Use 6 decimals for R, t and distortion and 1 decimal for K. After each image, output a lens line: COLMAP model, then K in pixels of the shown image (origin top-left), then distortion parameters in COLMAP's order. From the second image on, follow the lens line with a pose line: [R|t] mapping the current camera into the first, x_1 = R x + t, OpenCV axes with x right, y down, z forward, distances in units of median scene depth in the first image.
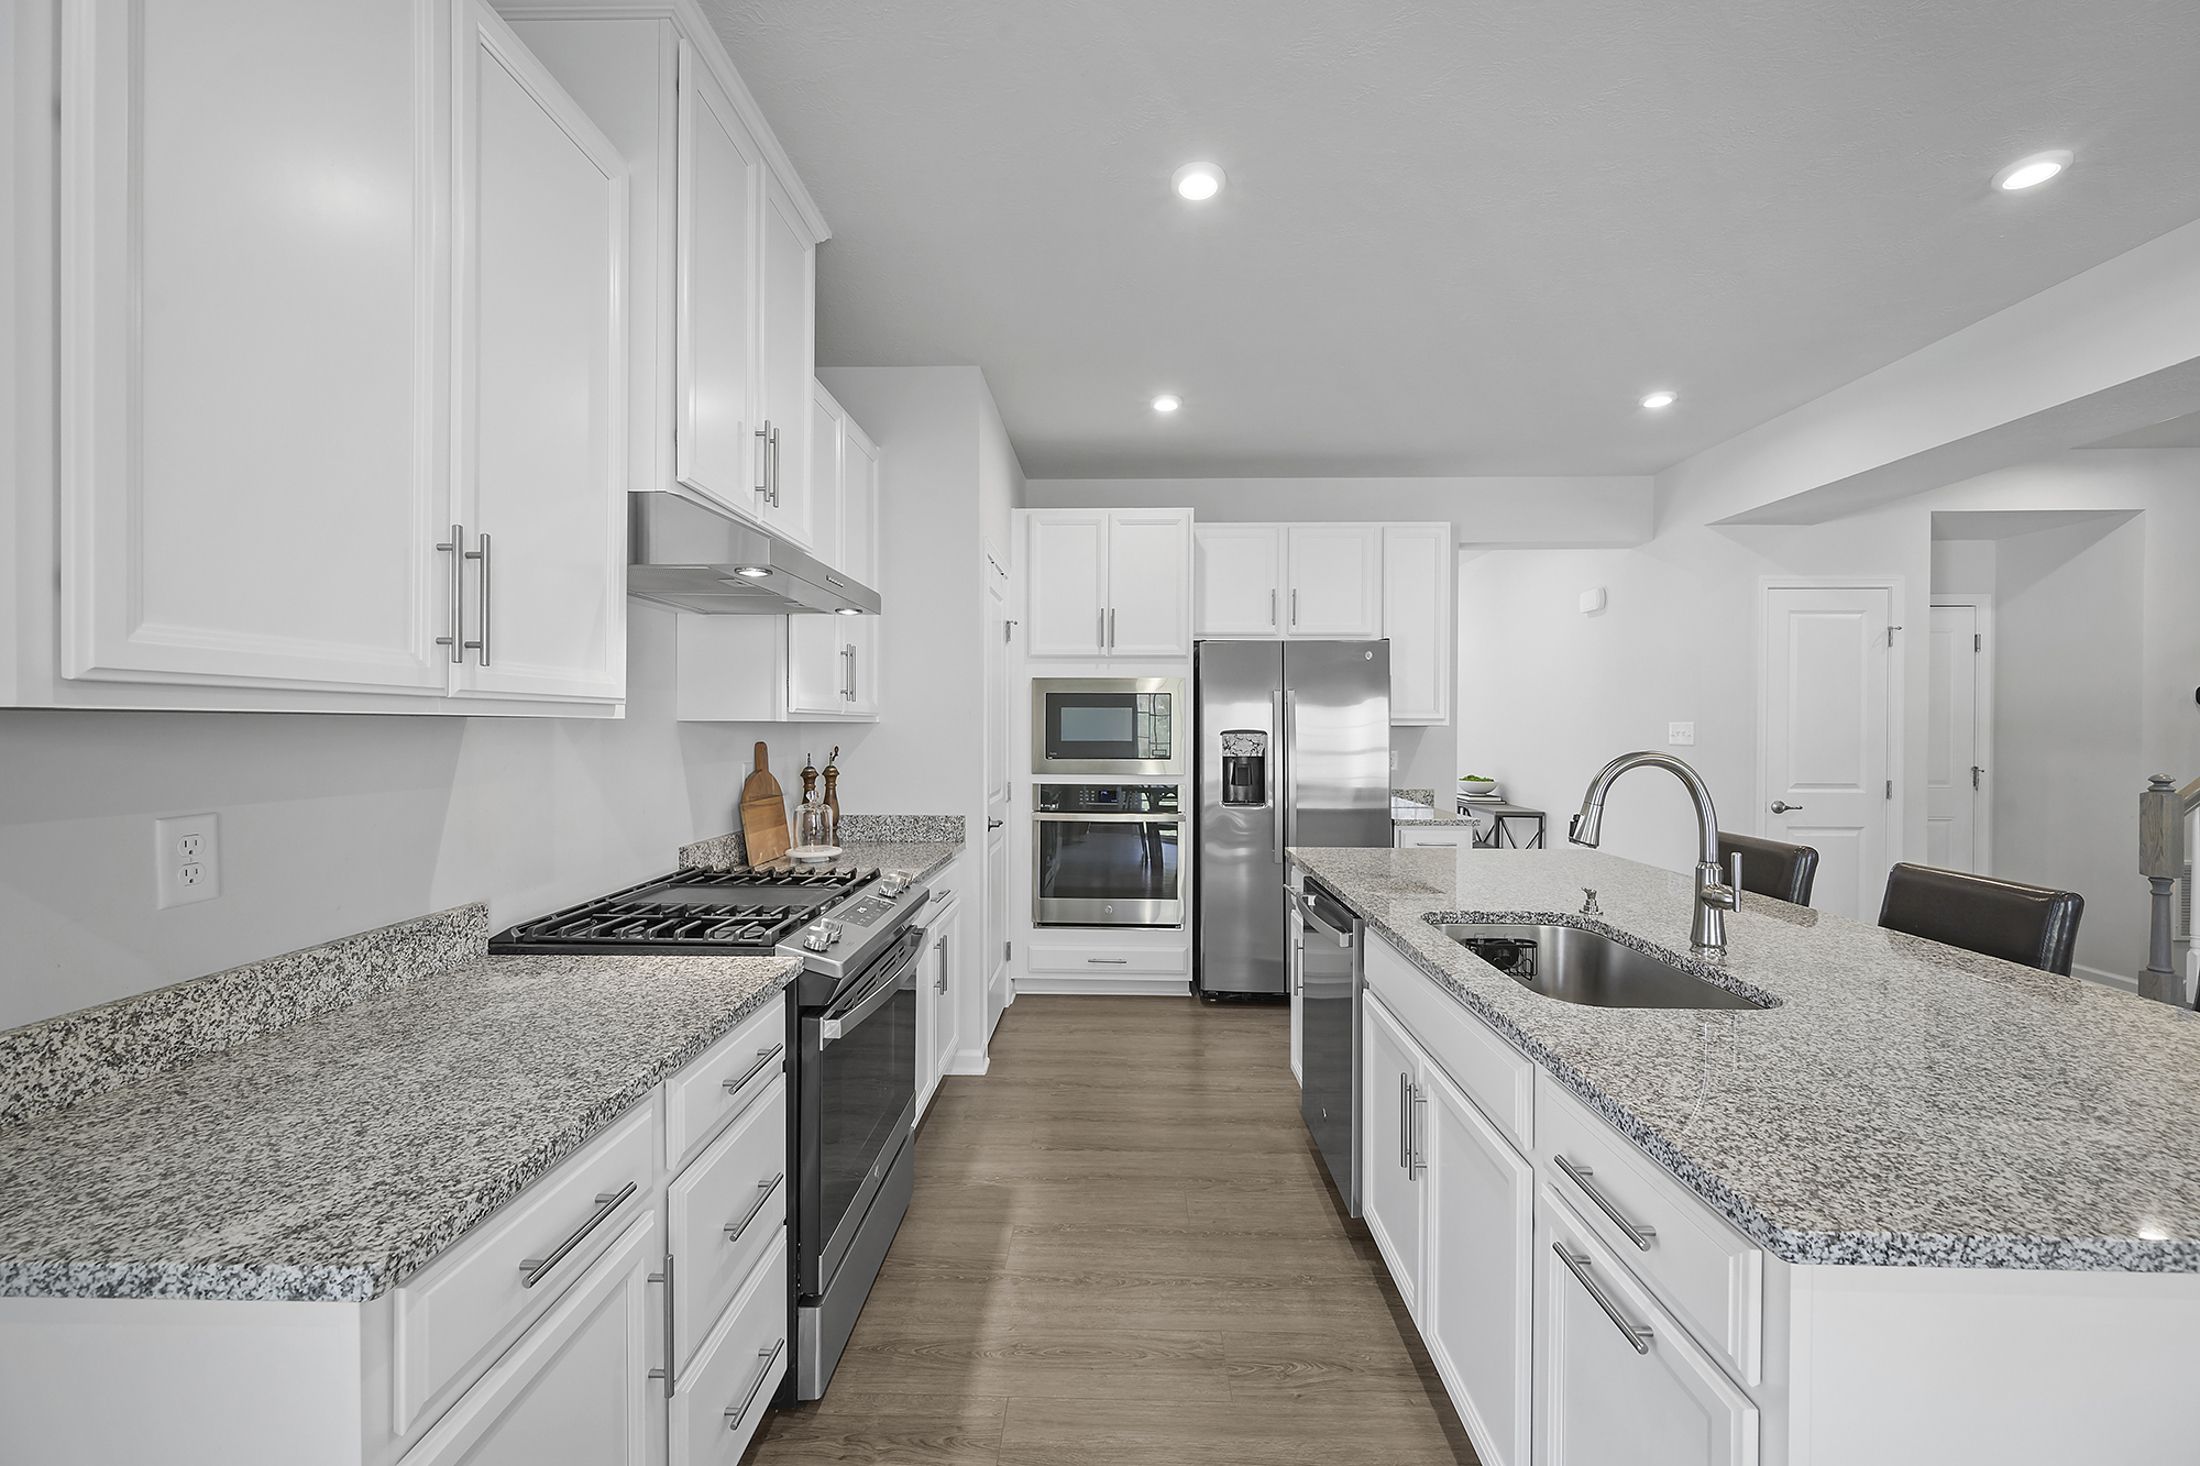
lens RADIAL K [[858.3, 0, 1093.9], [0, 858.3, 729.7], [0, 0, 1]] dist [0.001994, -0.001991]
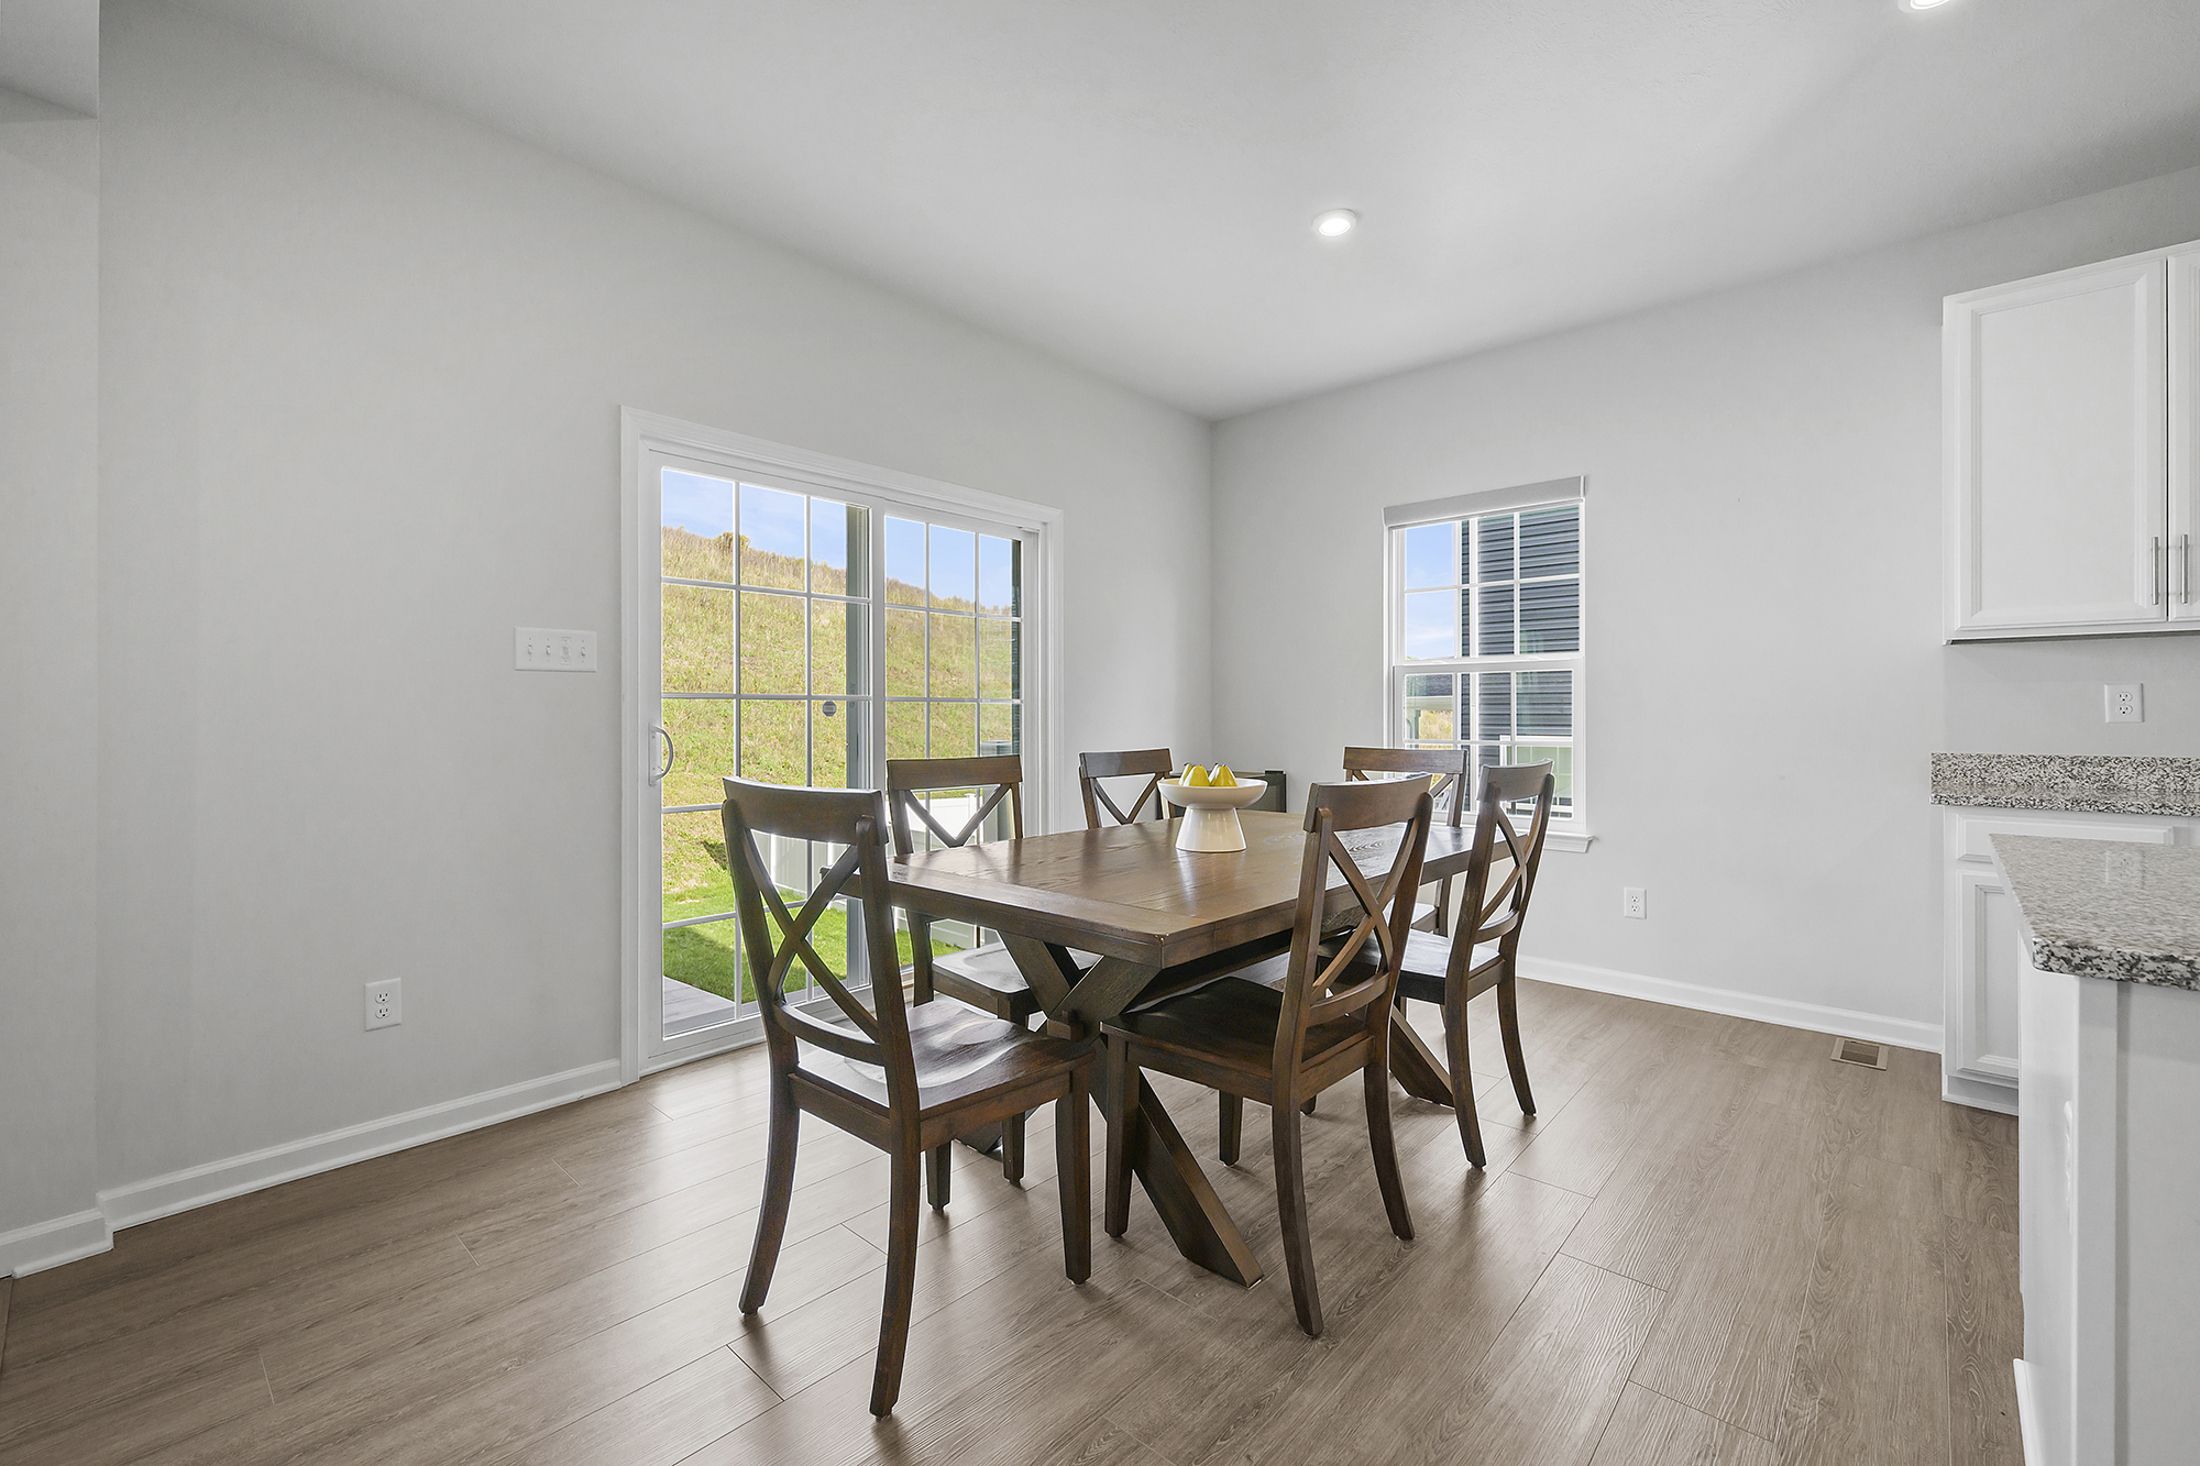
lens RADIAL K [[918.7, 0, 1095.7], [0, 918.7, 715.3], [0, 0, 1]] dist [-0.000237, -0.000565]
pose [[-0.648207, -0.002496, -0.761460, 0.716842], [-0.002759, 0.999996, -0.000930, 0.054079], [0.761459, 0.001499, -0.648212, 0.141695]]
